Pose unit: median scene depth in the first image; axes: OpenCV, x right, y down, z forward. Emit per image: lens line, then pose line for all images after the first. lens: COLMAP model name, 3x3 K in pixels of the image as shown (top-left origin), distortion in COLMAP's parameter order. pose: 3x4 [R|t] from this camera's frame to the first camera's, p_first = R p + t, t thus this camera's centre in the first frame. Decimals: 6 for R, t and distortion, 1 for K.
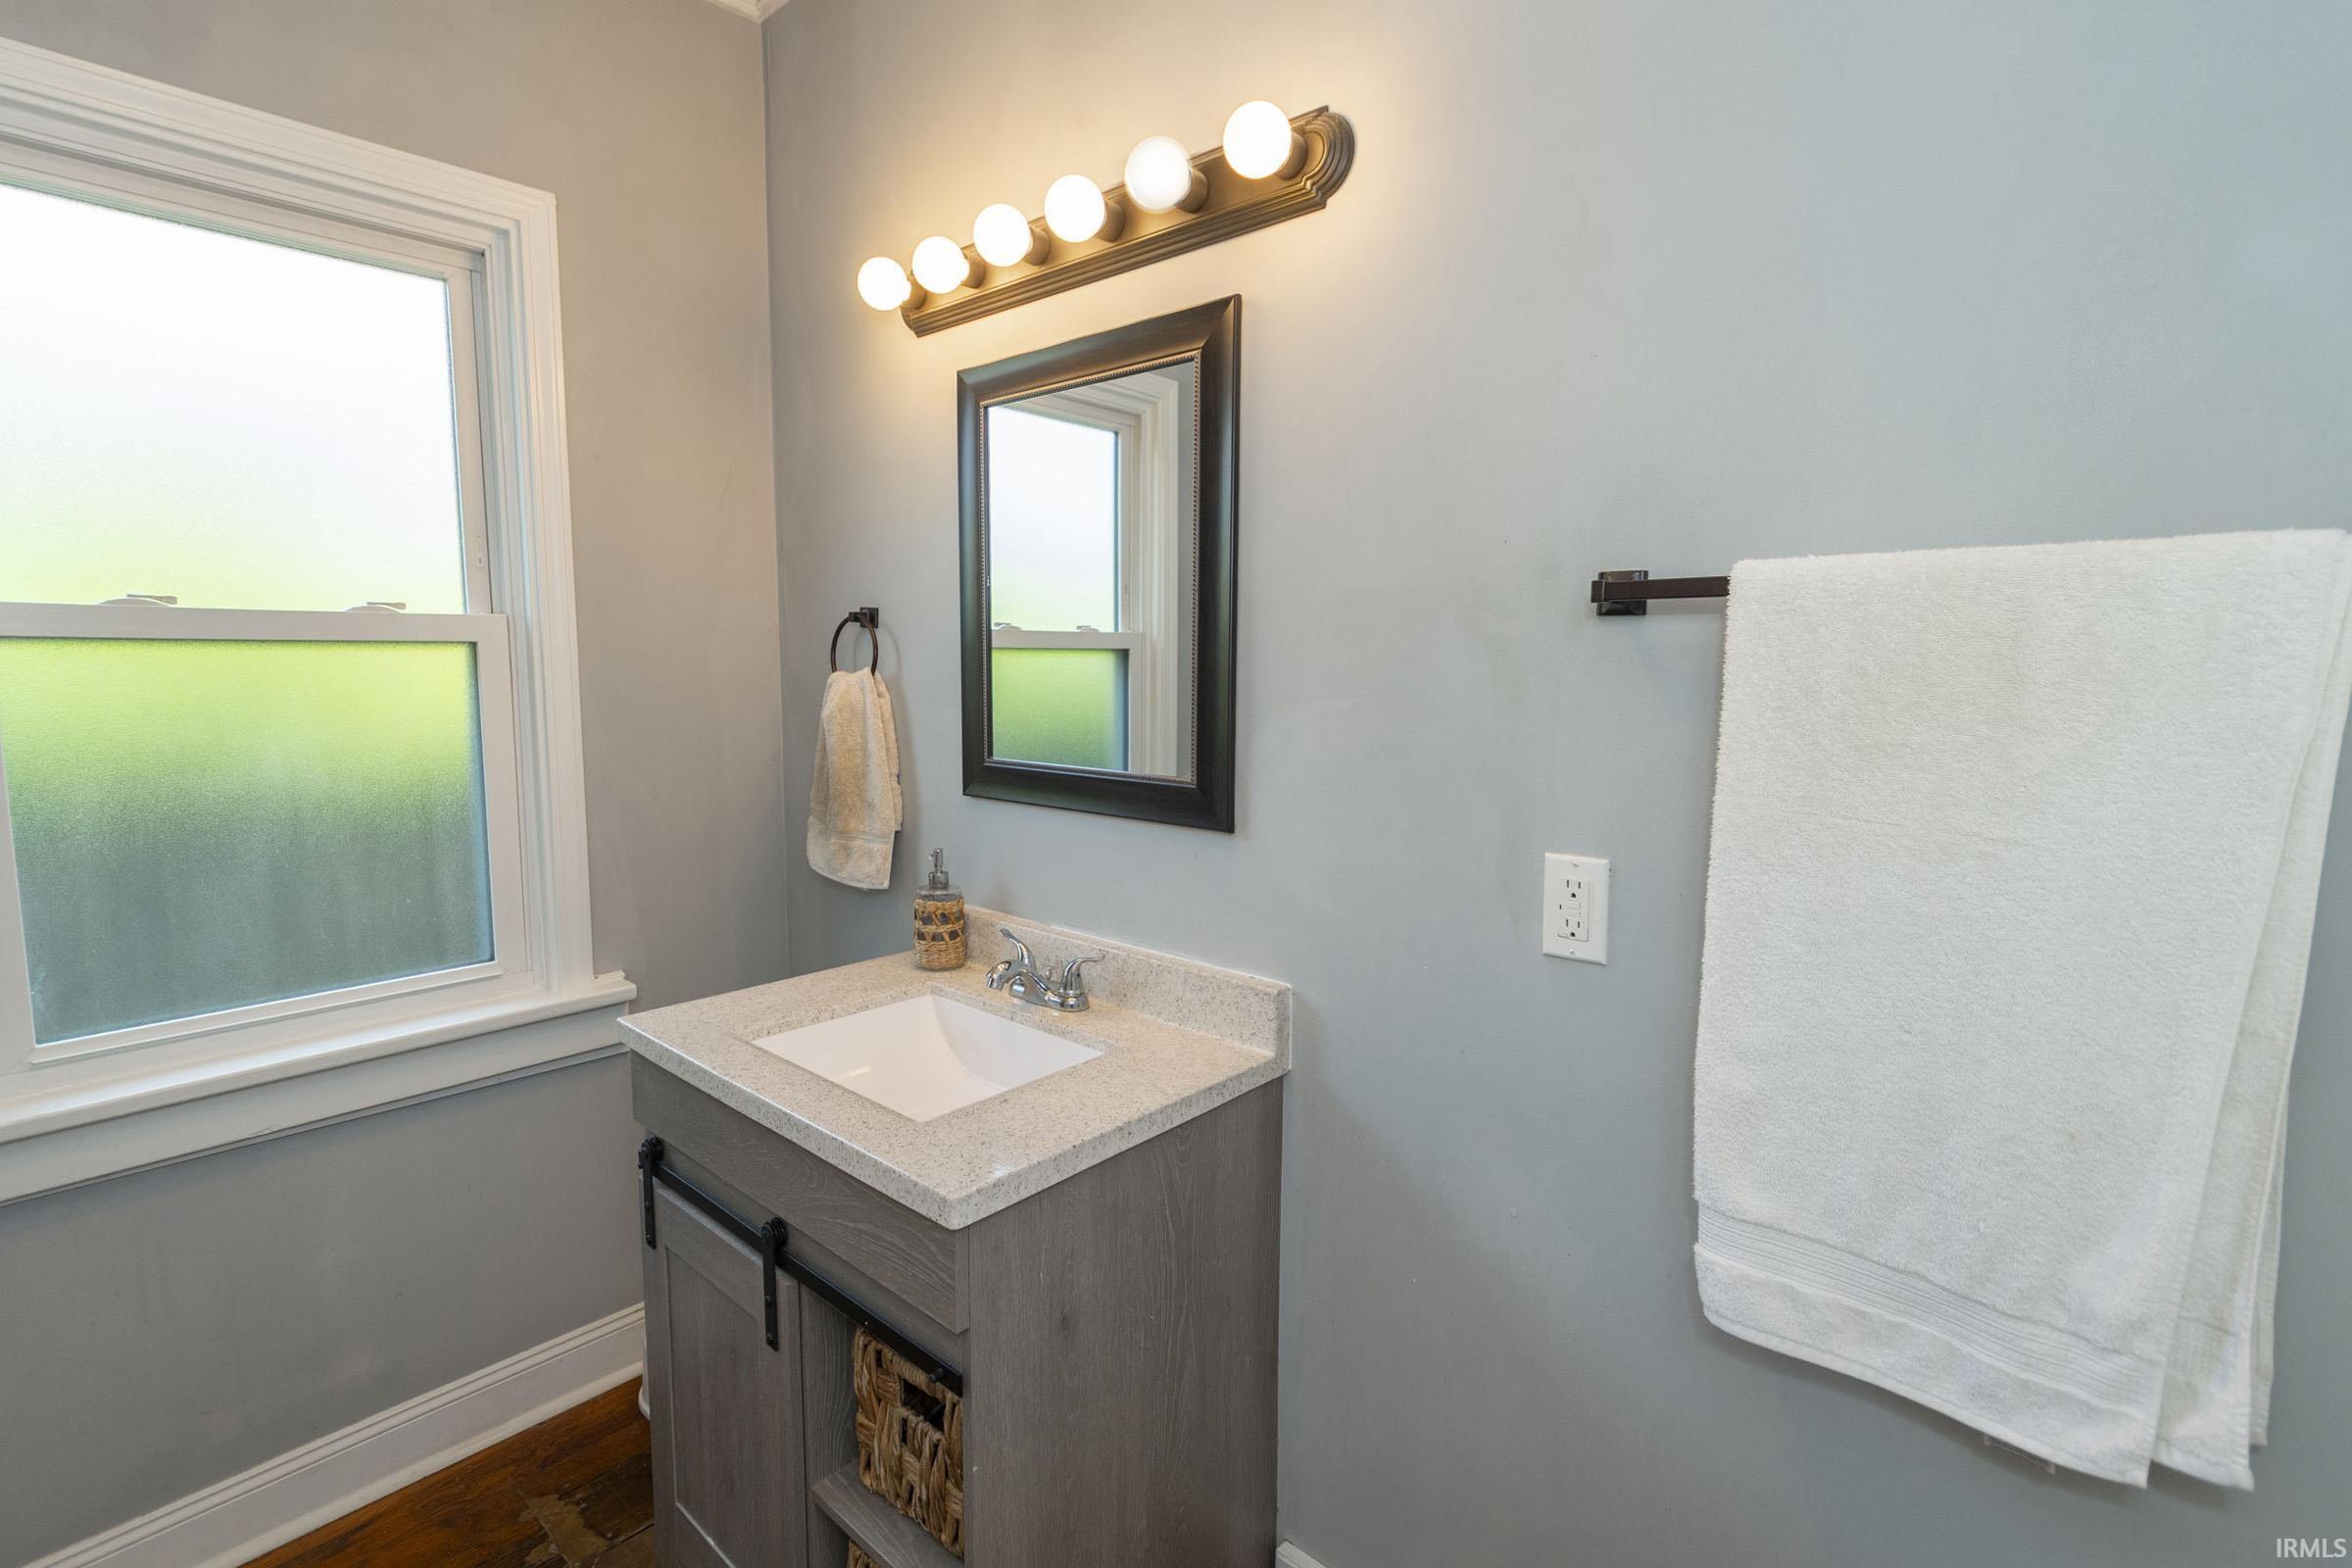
lens RADIAL K [[1084.3, 0, 1114.0], [0, 1084.3, 785.4], [0, 0, 1]] dist [-0.002236, -0.001053]
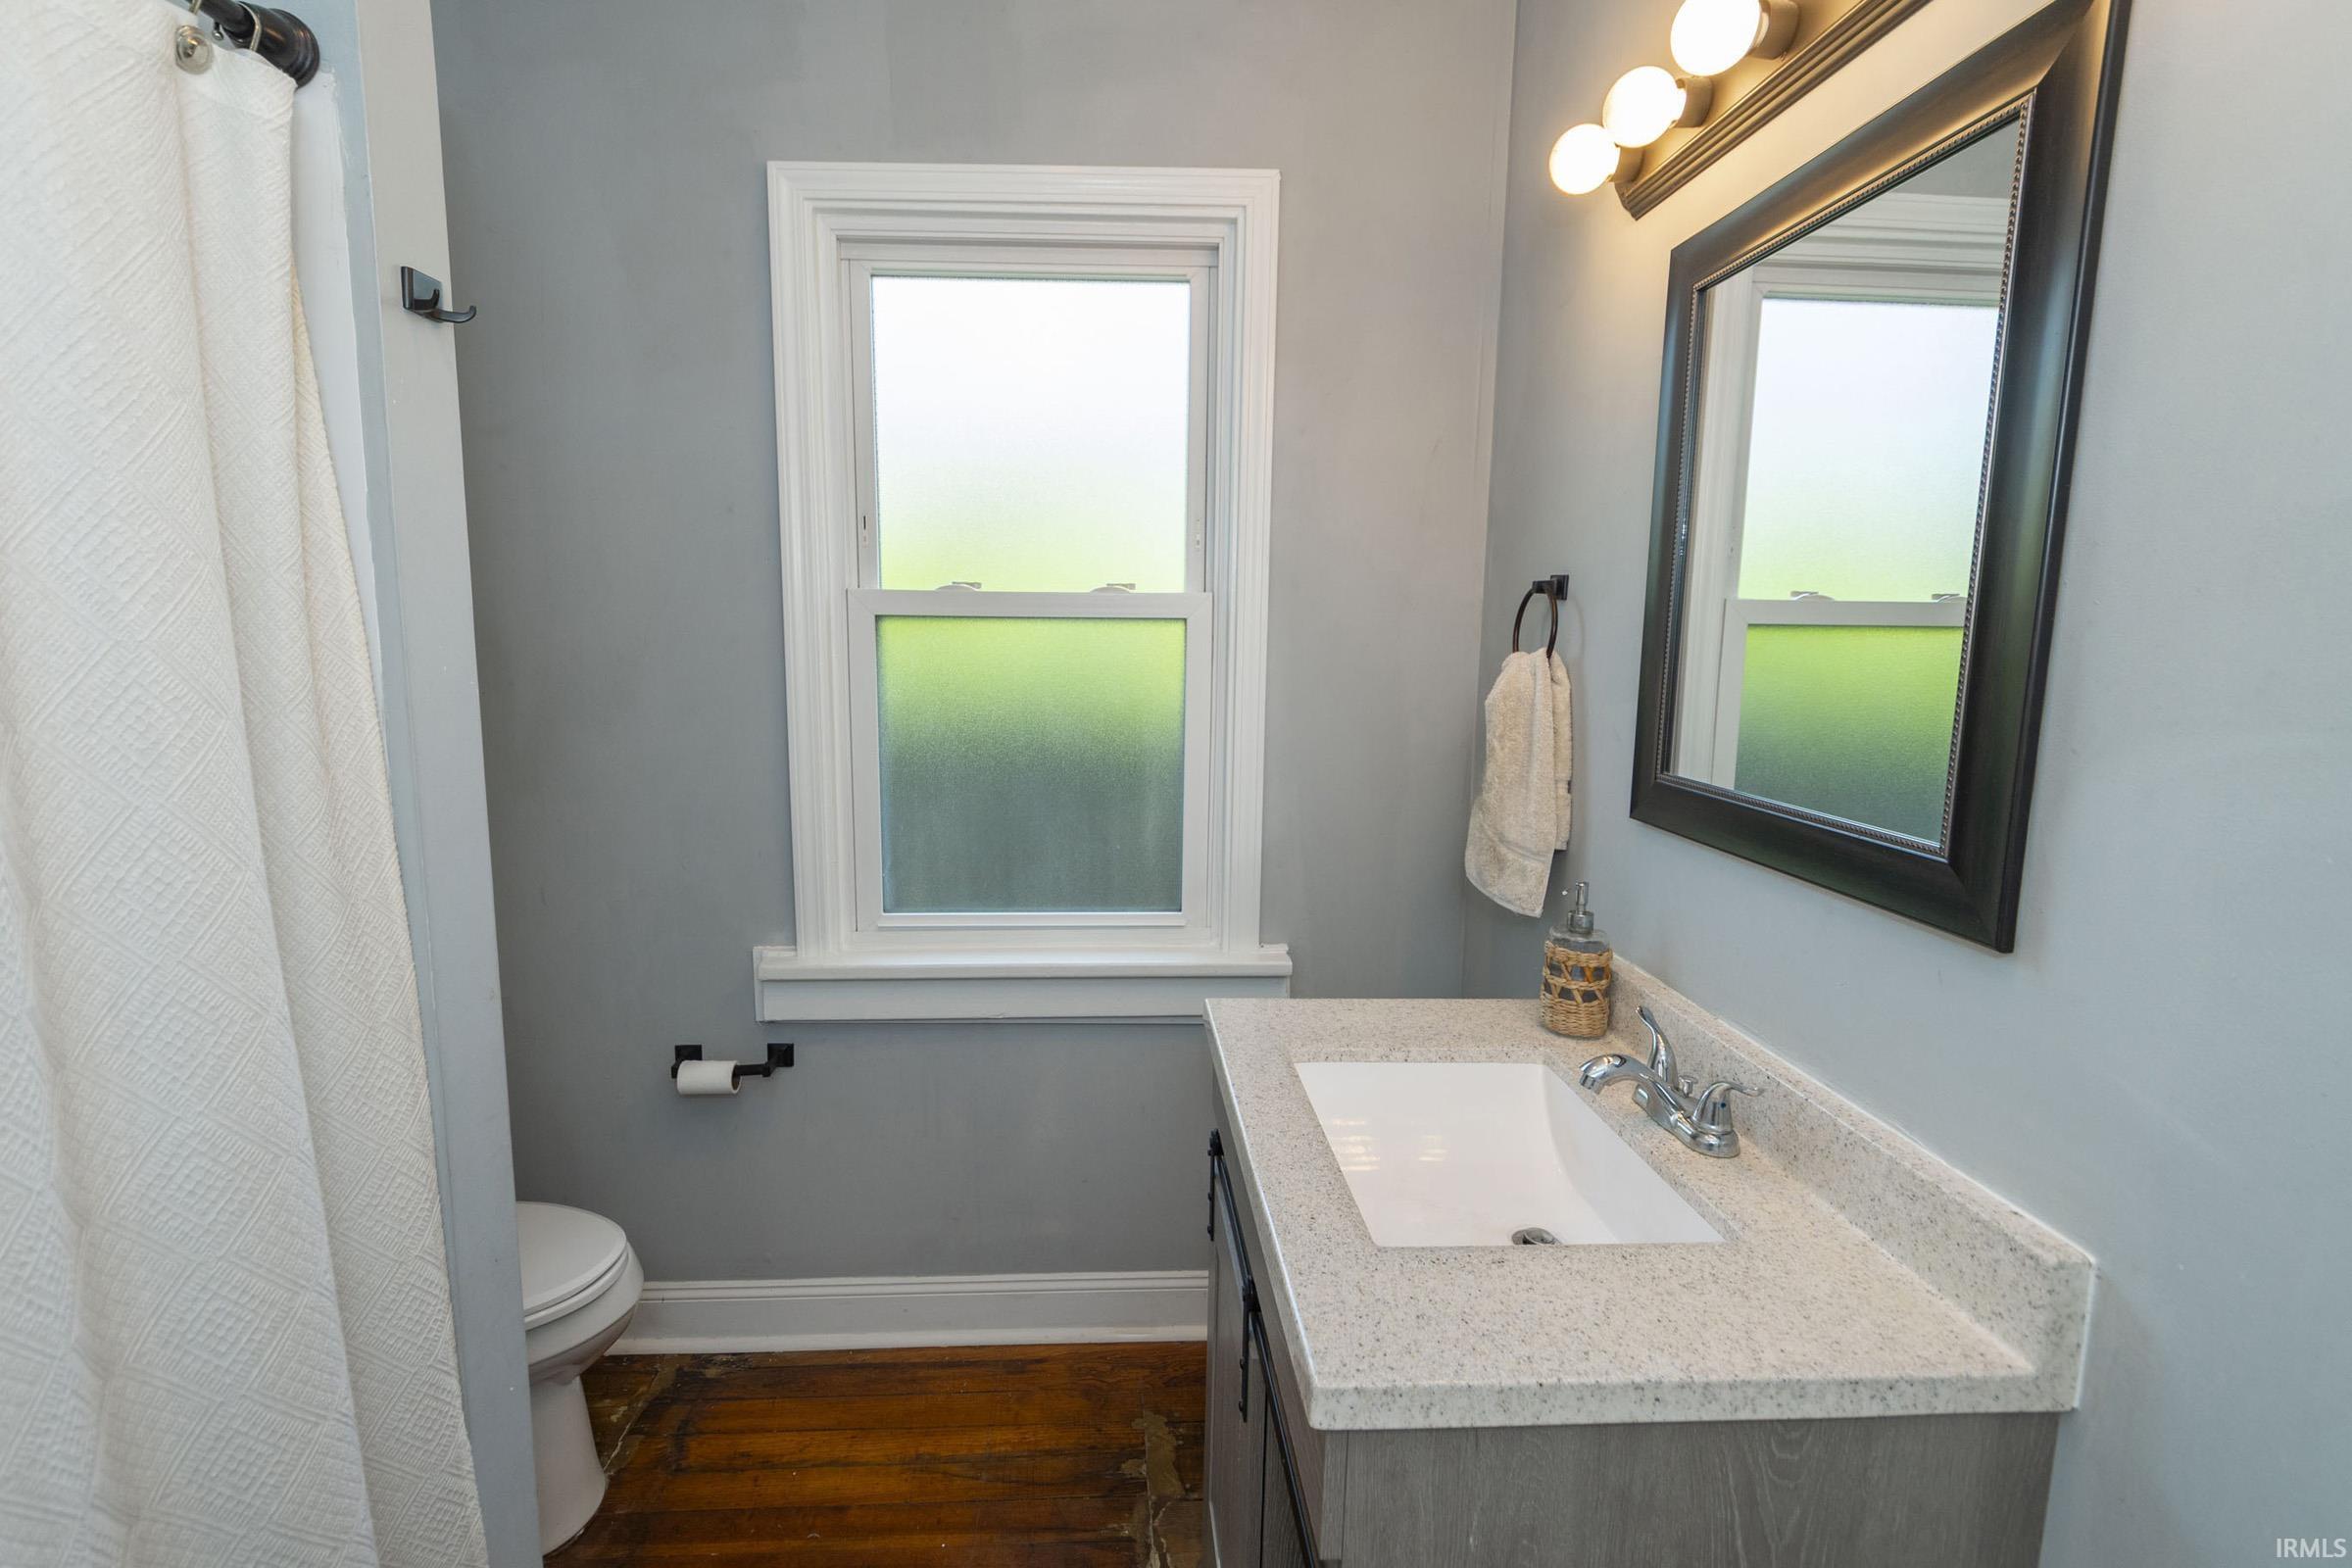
lens RADIAL K [[1045.2, 0, 1152.5], [0, 1045.2, 776.6], [0, 0, 1]] dist [0.001850, -0.005149]
pose [[0.719235, 0.101648, -0.687290, 0.143341], [-0.088074, 0.994598, 0.054931, -0.036127], [0.689161, 0.021024, 0.724303, 0.274872]]
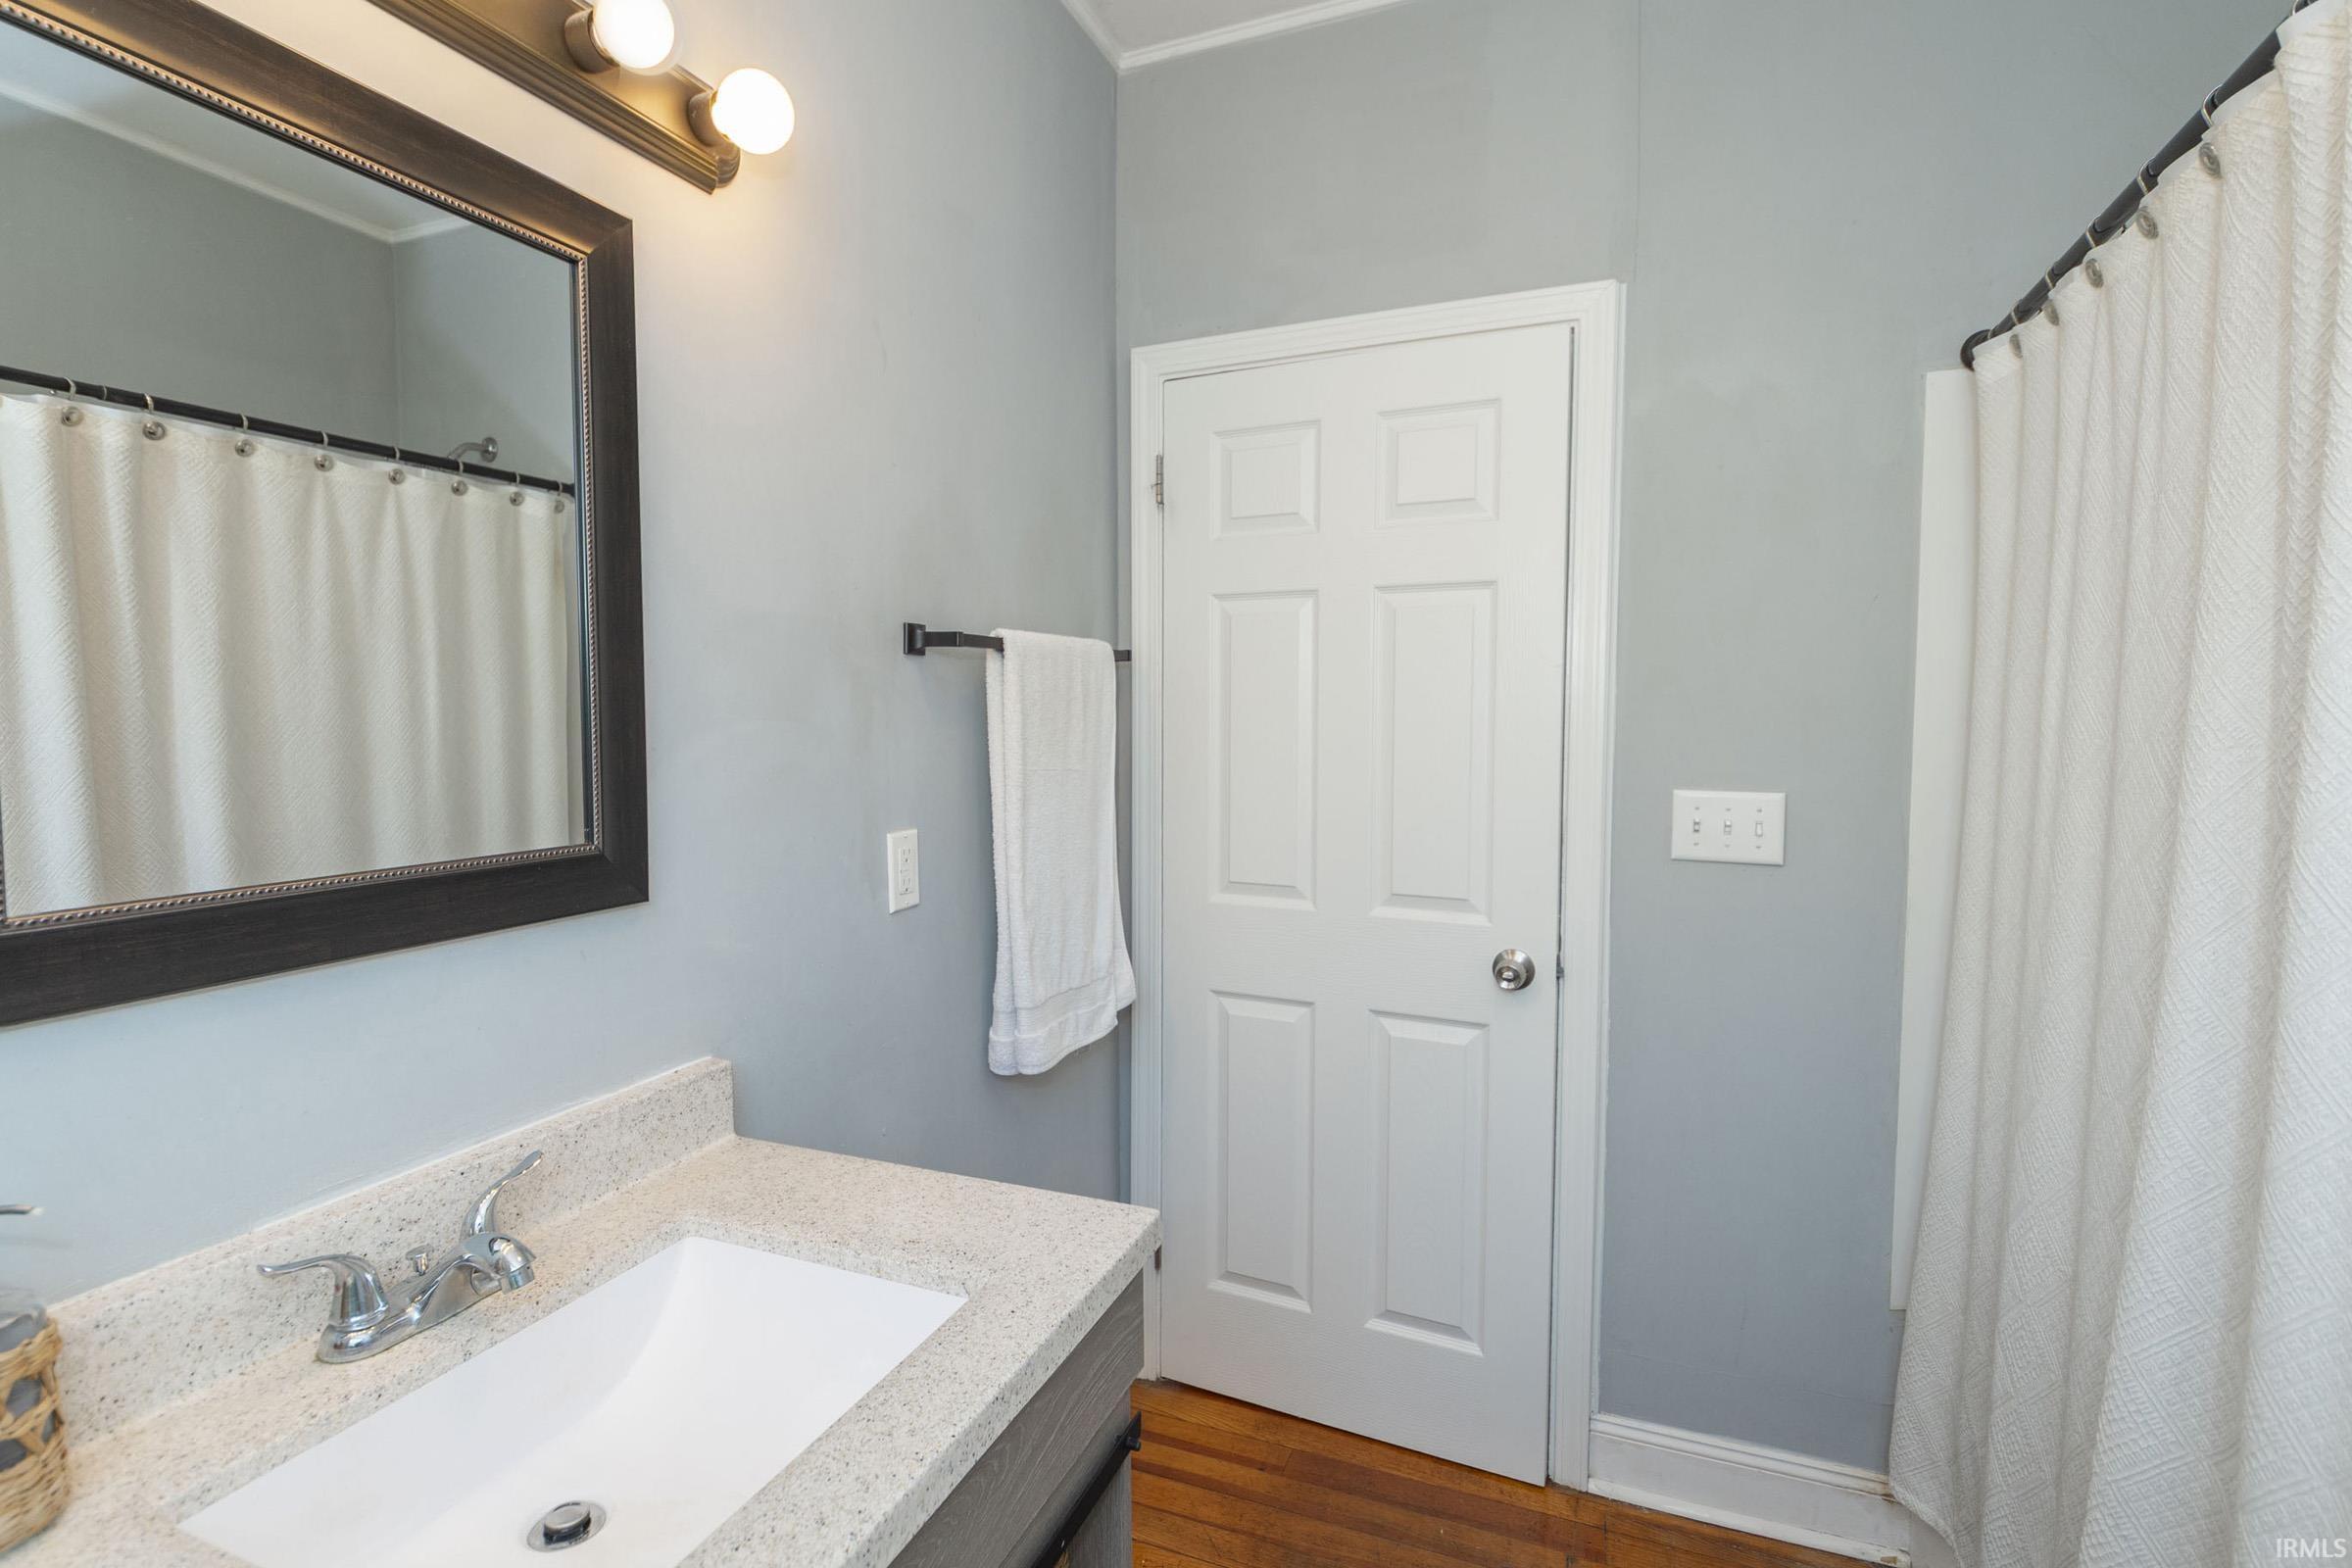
lens RADIAL K [[1084.3, 0, 1114.0], [0, 1084.3, 785.4], [0, 0, 1]] dist [-0.002236, -0.001053]
pose [[-0.312751, -0.061499, 0.947842, -0.679971], [0.118067, 0.987645, 0.103039, -0.073721], [-0.942468, 0.144134, -0.301626, 0.844328]]
